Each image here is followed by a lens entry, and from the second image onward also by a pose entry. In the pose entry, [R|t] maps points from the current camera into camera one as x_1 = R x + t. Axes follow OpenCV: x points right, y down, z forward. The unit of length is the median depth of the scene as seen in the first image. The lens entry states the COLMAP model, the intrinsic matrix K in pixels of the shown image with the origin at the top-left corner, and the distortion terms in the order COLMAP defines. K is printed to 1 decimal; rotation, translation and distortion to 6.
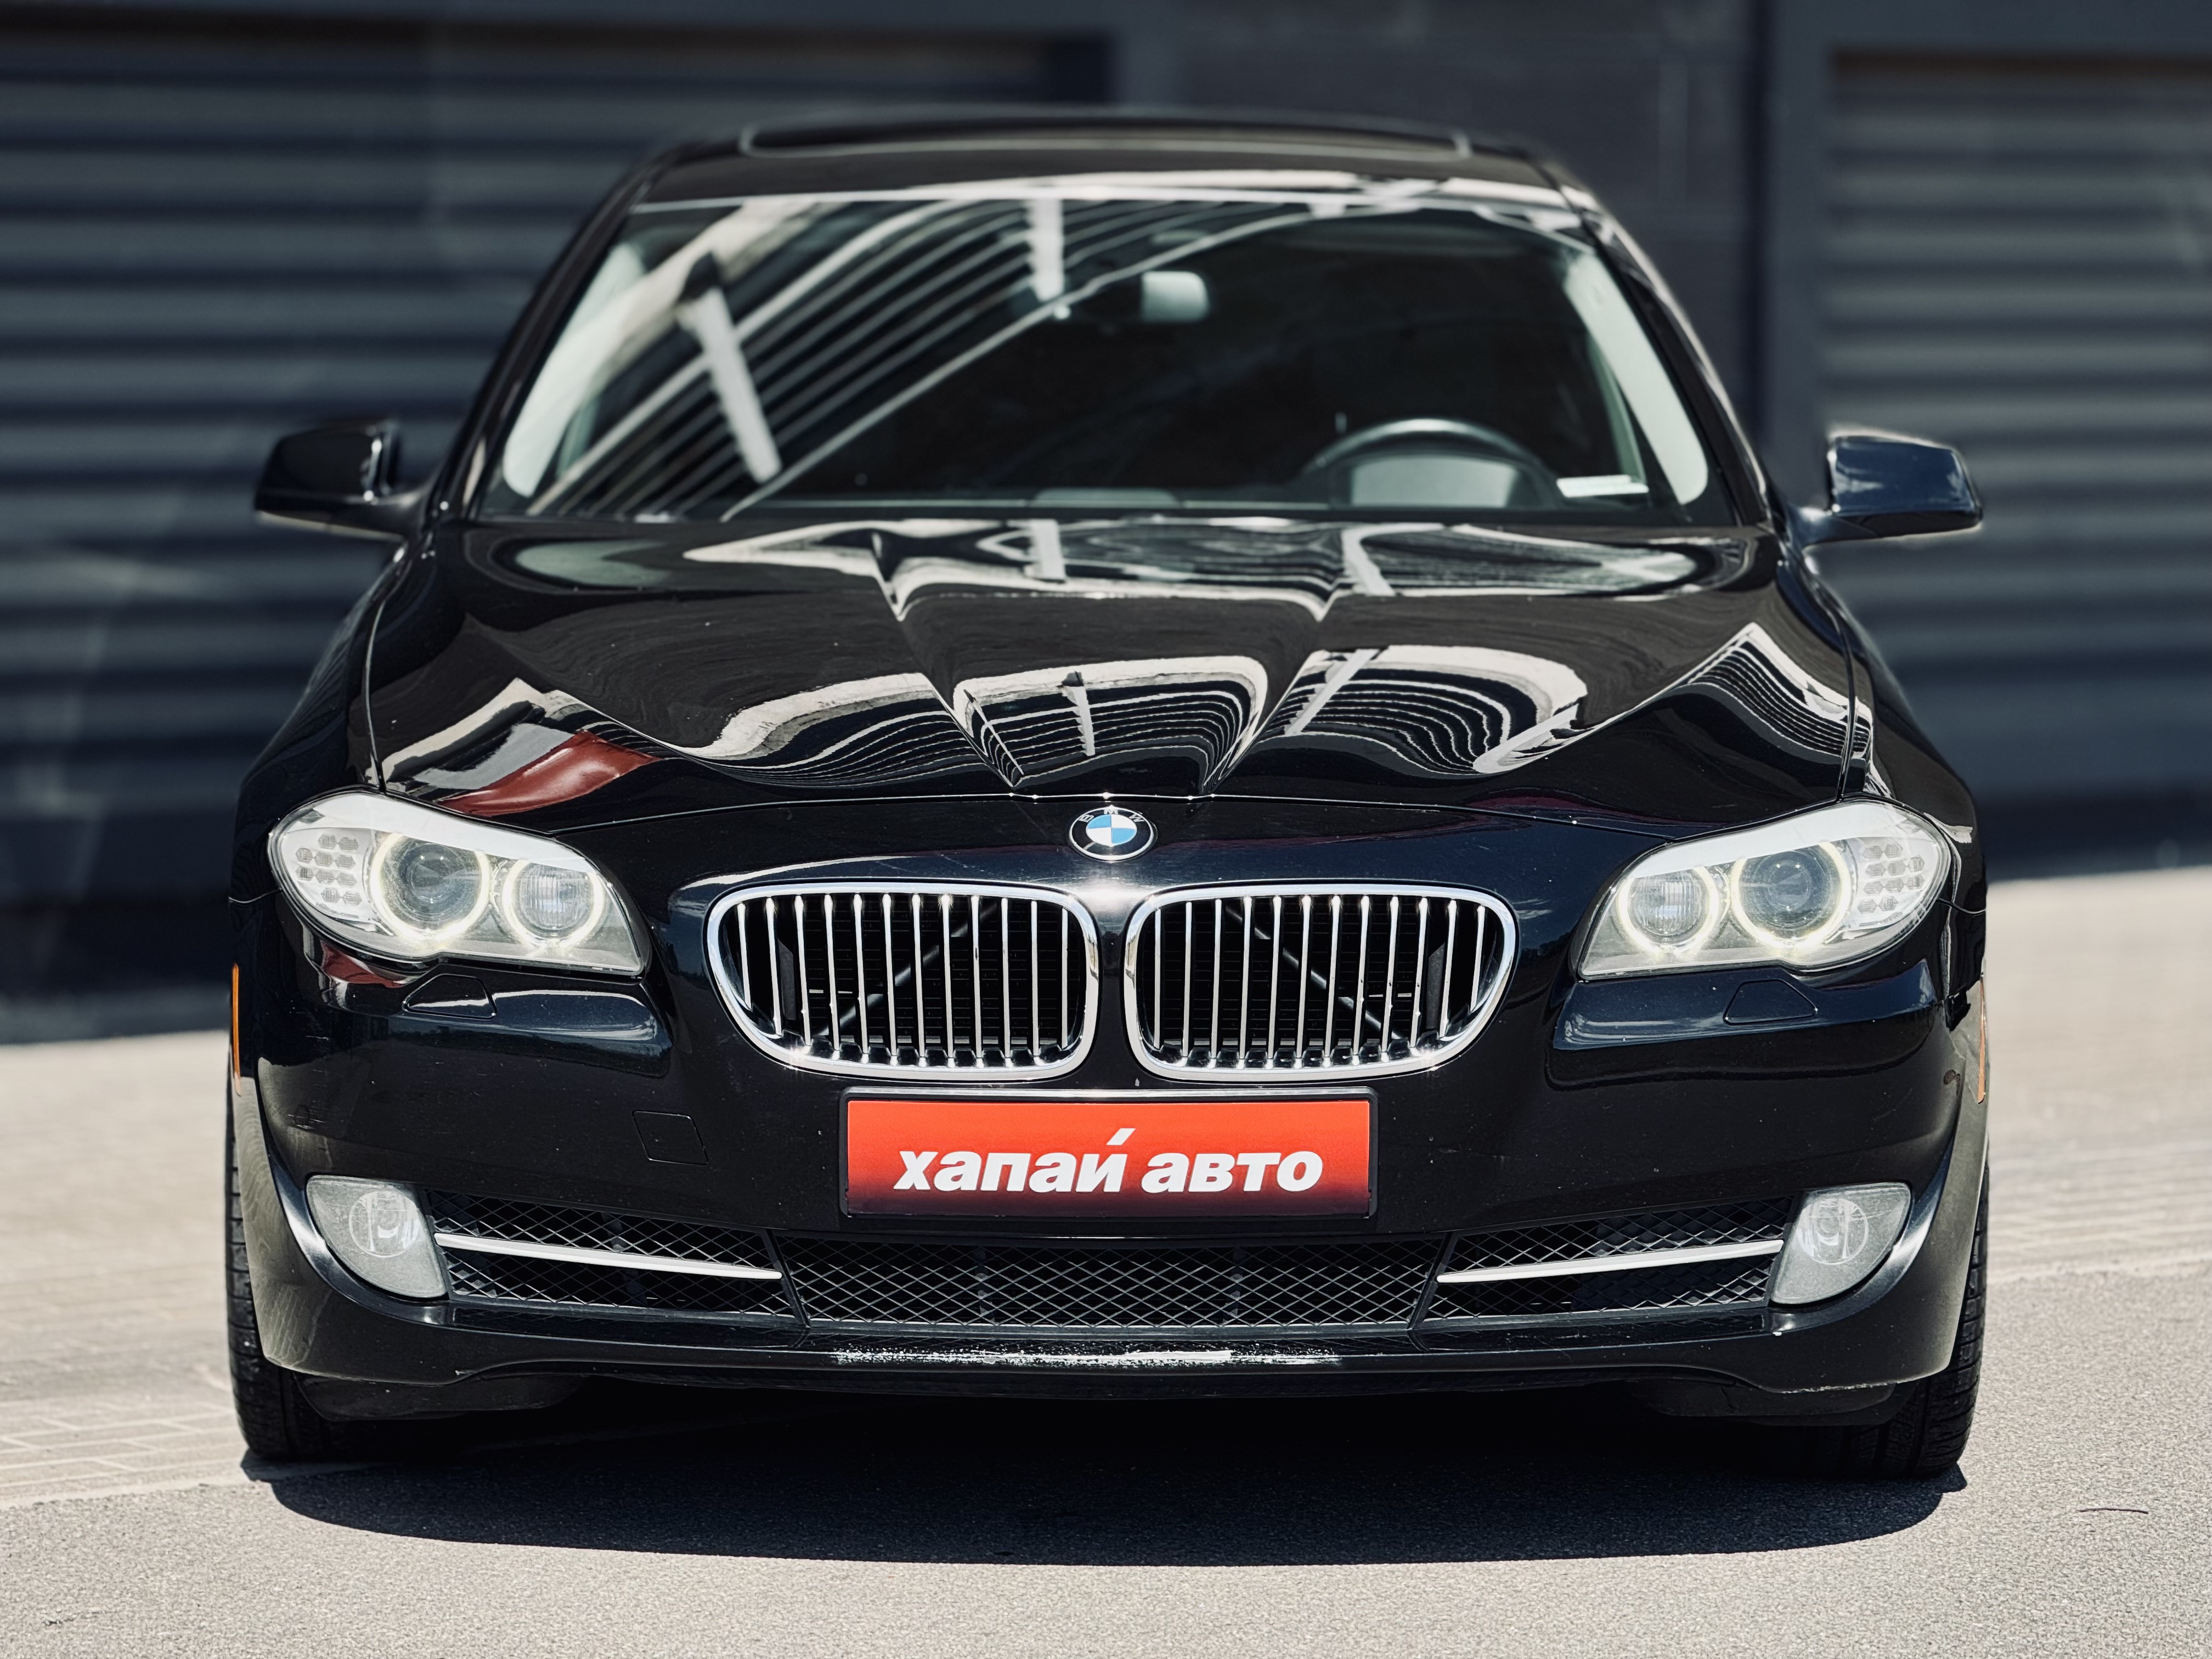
lens RADIAL K [[7654.8, 0, 1108.1], [0, 7654.8, 831.0], [0, 0, 1]] dist [0.270419, 0.000000]
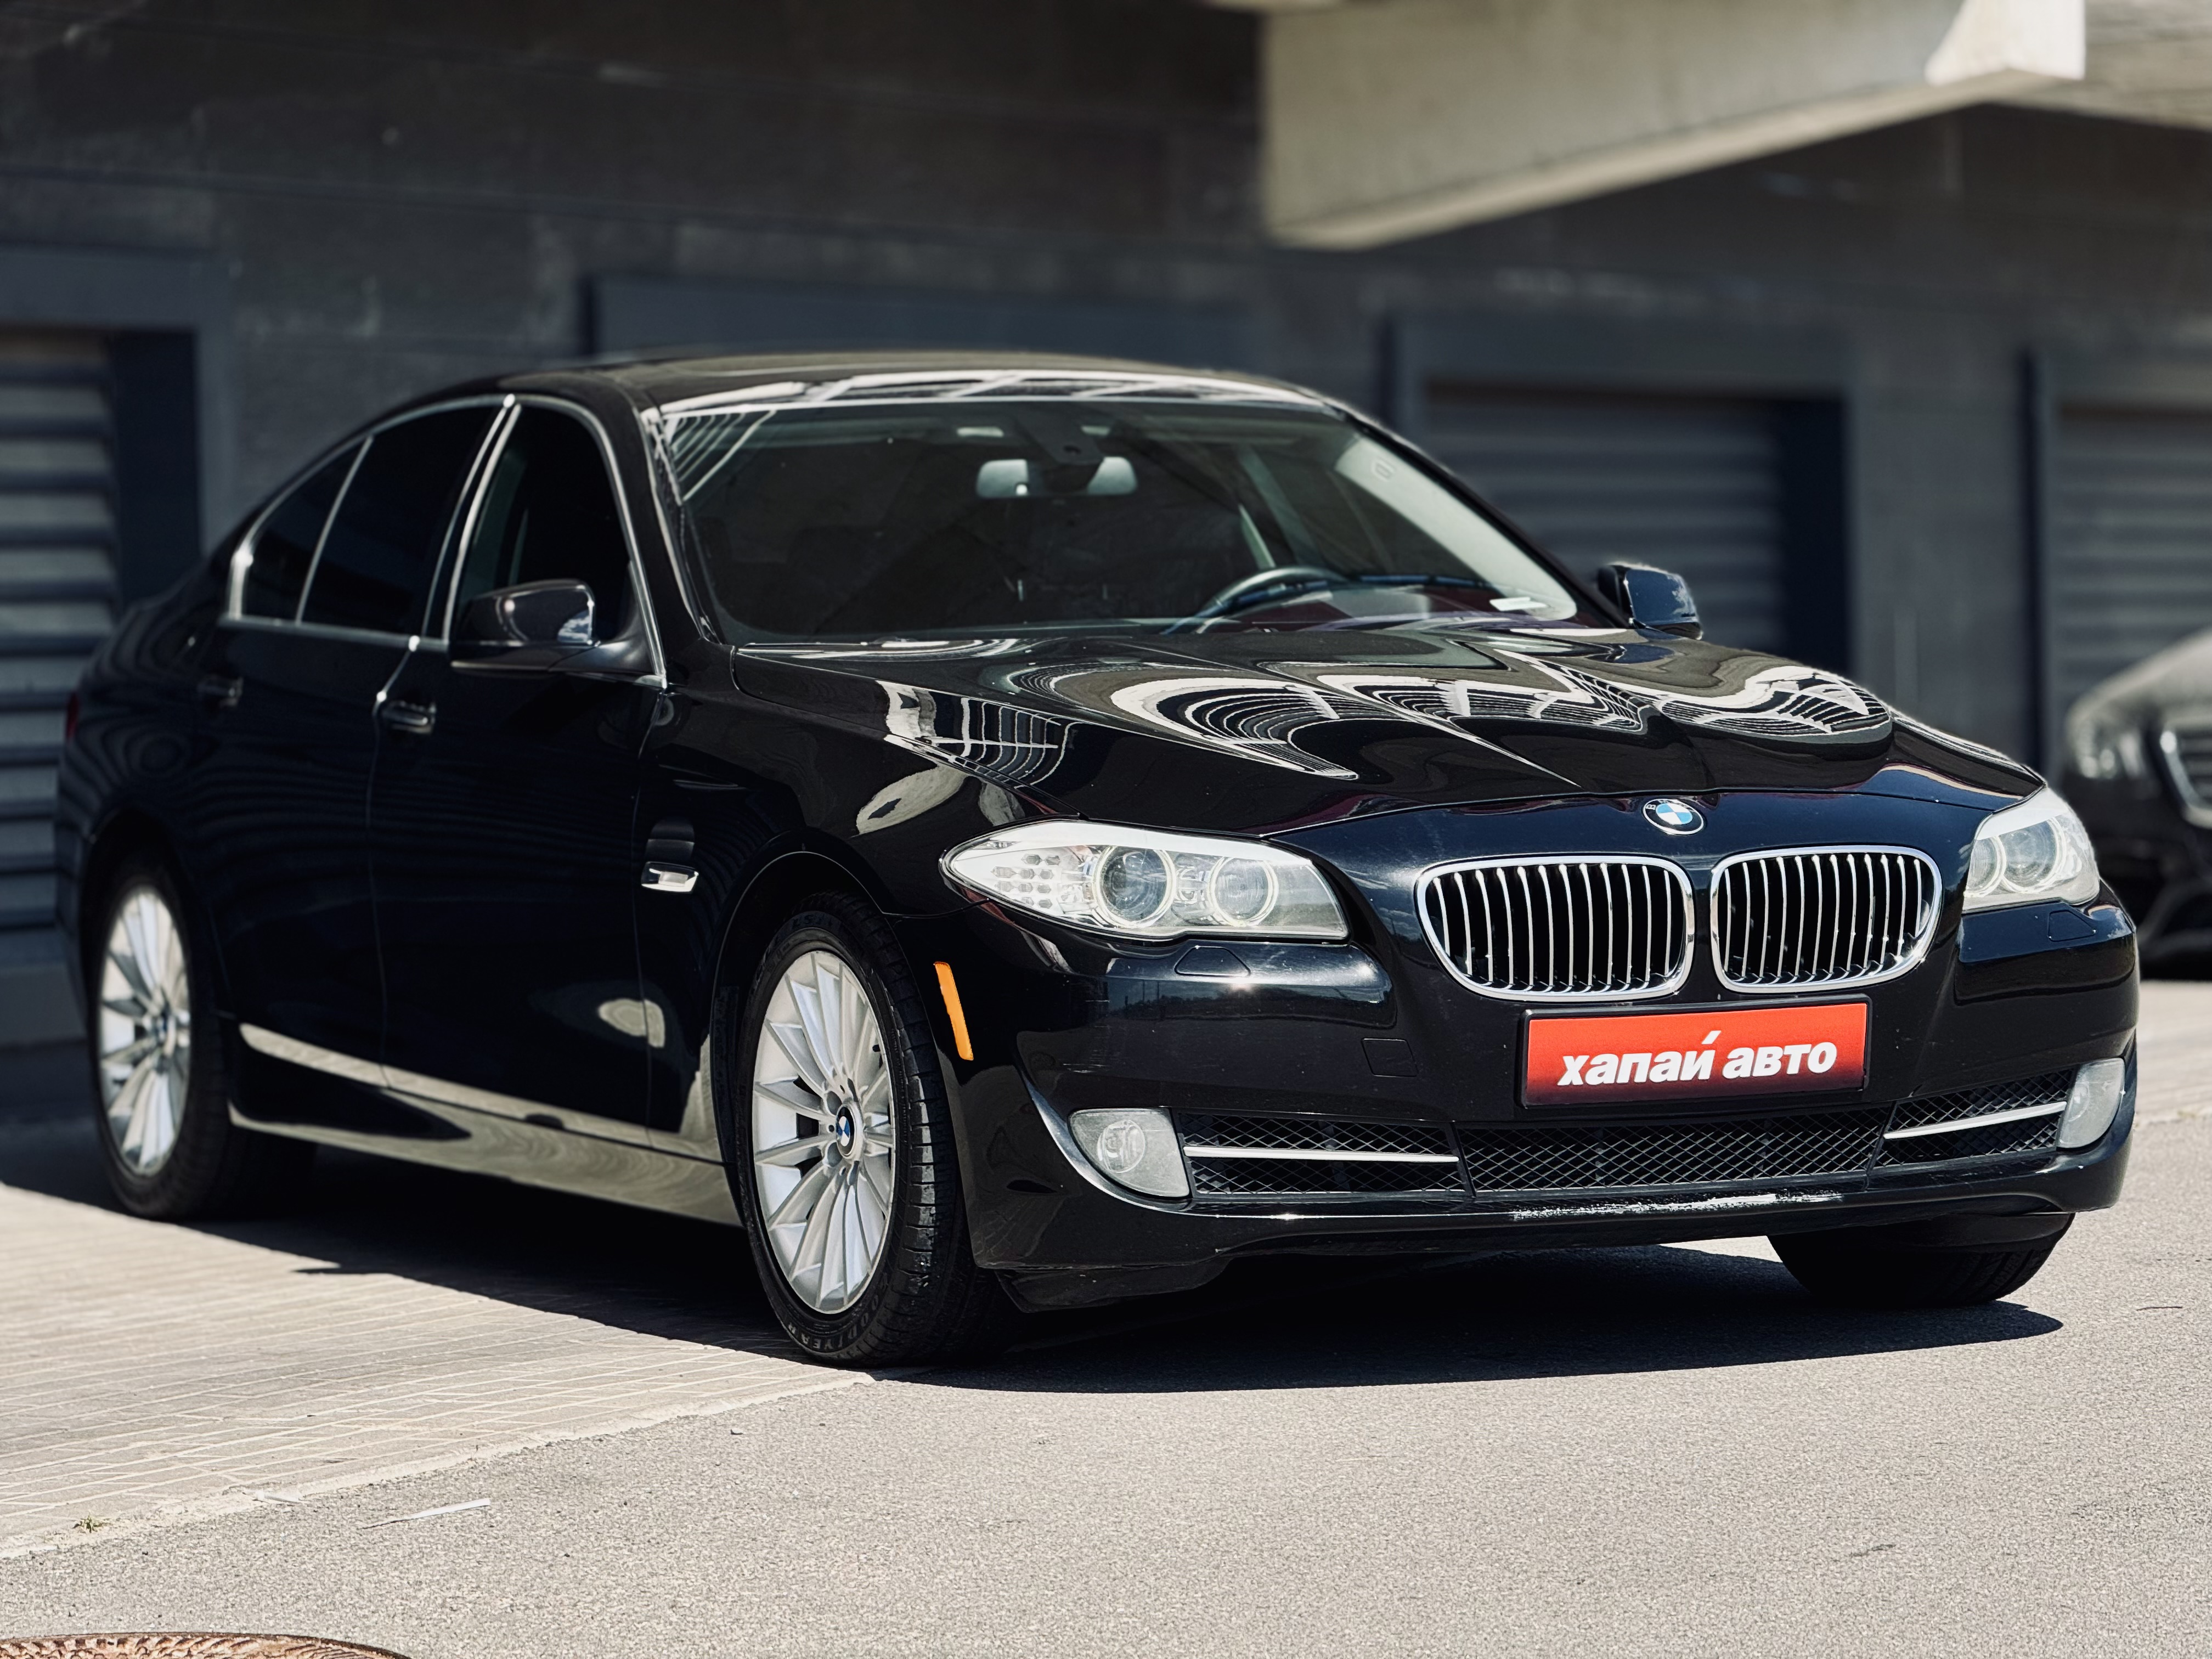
lens RADIAL K [[7654.8, 0, 1102.0], [0, 7654.8, 827.7], [0, 0, 1]] dist [0.270419, 0.000000]
pose [[0.908965, -0.036635, 0.415261, -0.653381], [0.060168, 0.997230, -0.043724, 0.055459], [-0.412509, 0.064729, 0.908651, -0.186959]]
